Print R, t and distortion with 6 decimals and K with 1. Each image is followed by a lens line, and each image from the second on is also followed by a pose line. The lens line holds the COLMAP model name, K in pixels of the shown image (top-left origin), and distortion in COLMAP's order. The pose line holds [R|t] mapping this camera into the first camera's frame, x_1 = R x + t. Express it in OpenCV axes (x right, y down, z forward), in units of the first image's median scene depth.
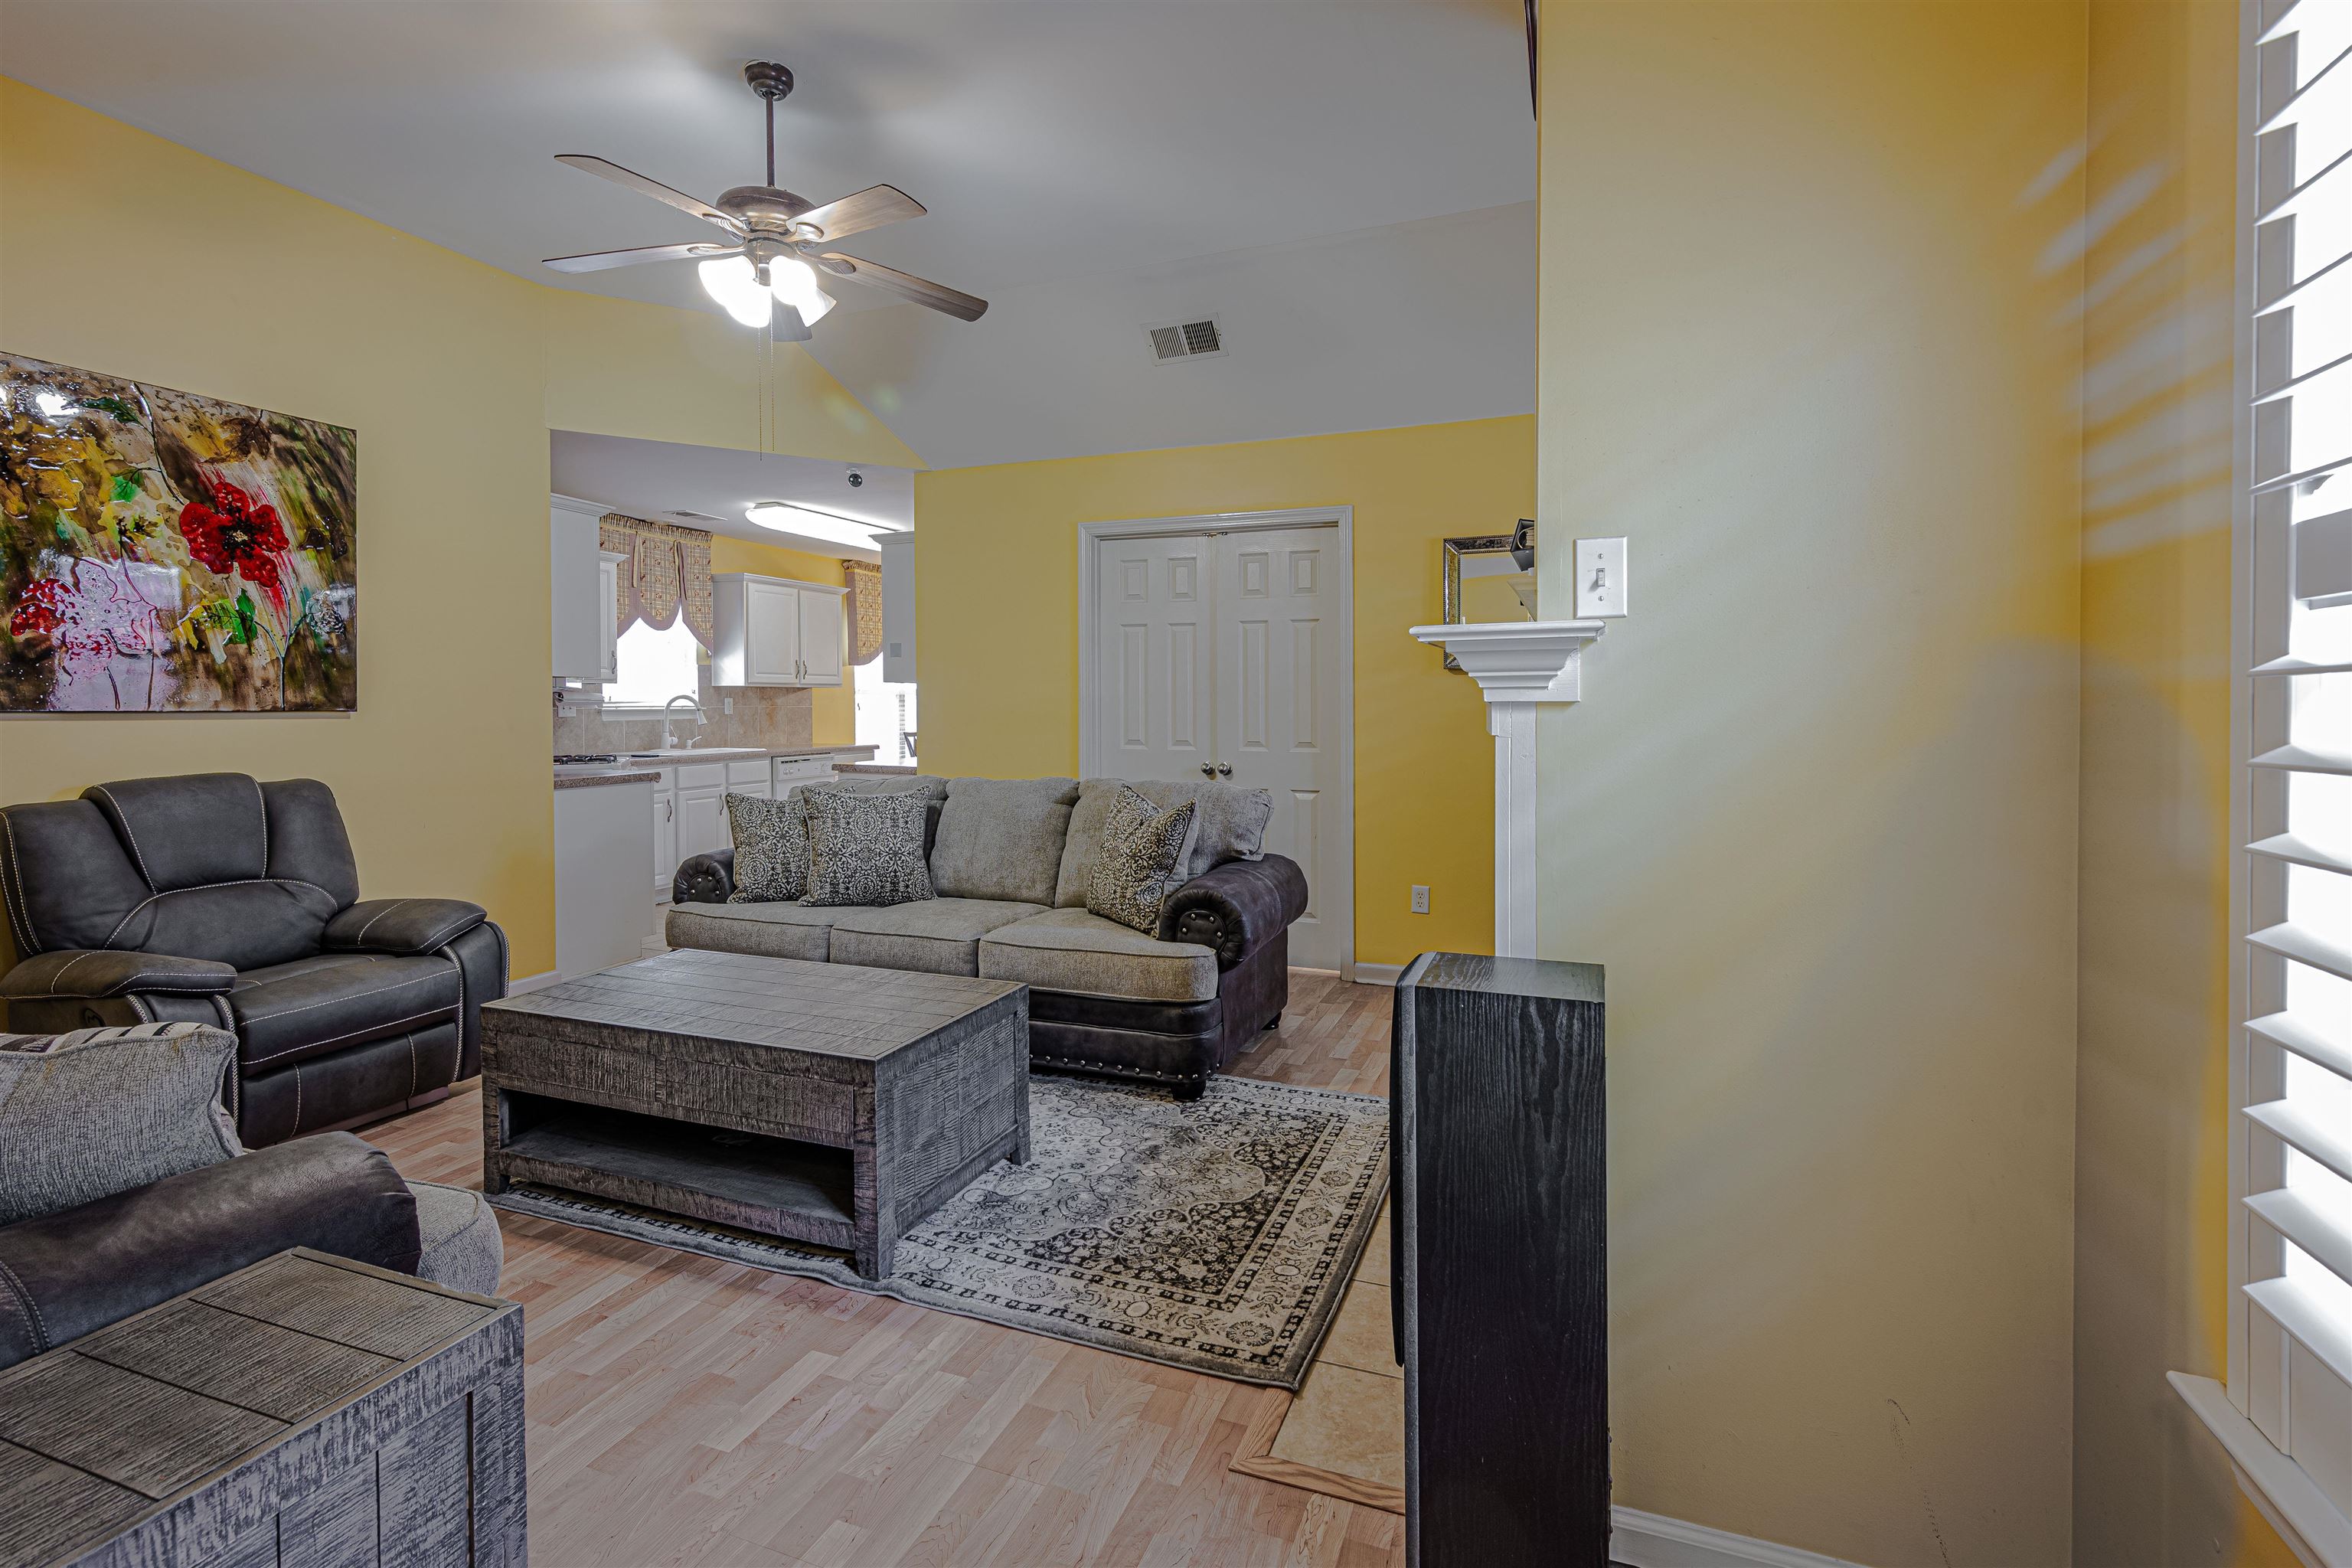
lens RADIAL K [[1092.9, 0, 1207.2], [0, 1092.9, 724.3], [0, 0, 1]] dist [-0.001508, 0.000091]
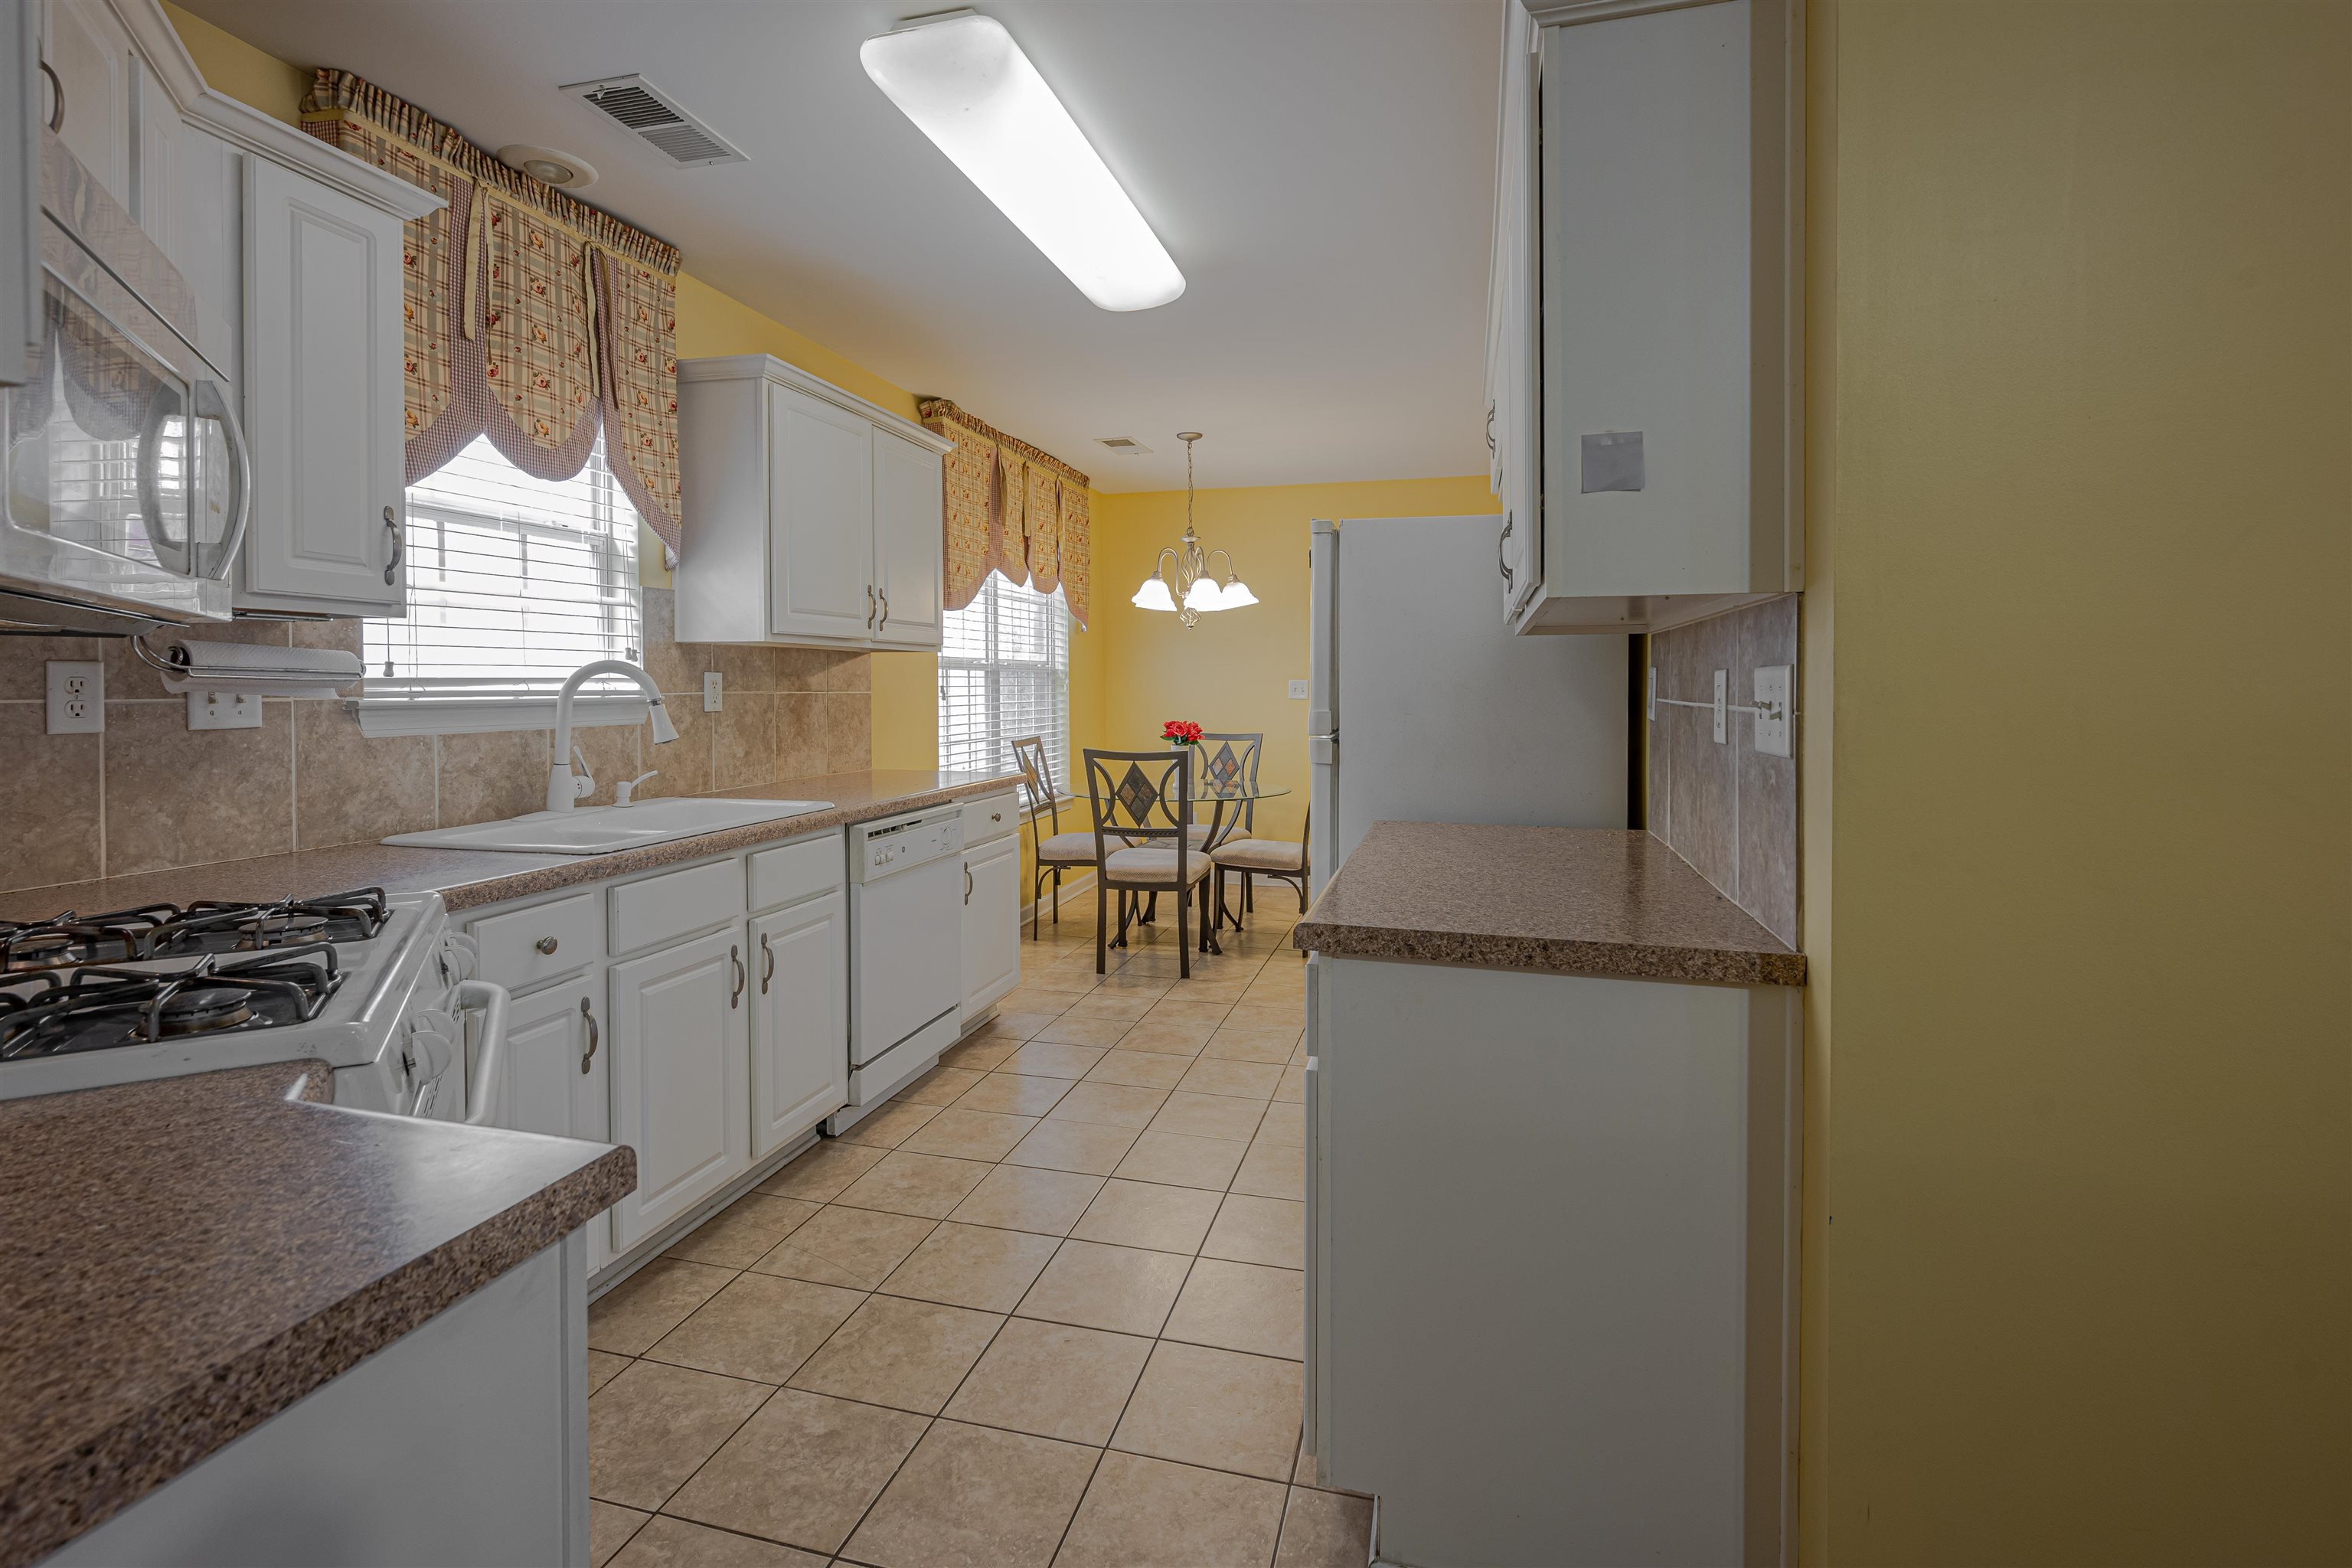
lens RADIAL K [[1092.9, 0, 1250.7], [0, 1092.9, 706.5], [0, 0, 1]] dist [-0.001508, 0.000091]
pose [[0.989535, -0.003083, 0.144262, -0.465008], [0.003368, 0.999993, -0.001732, -0.014889], [-0.144255, 0.002200, 0.989538, 0.879819]]
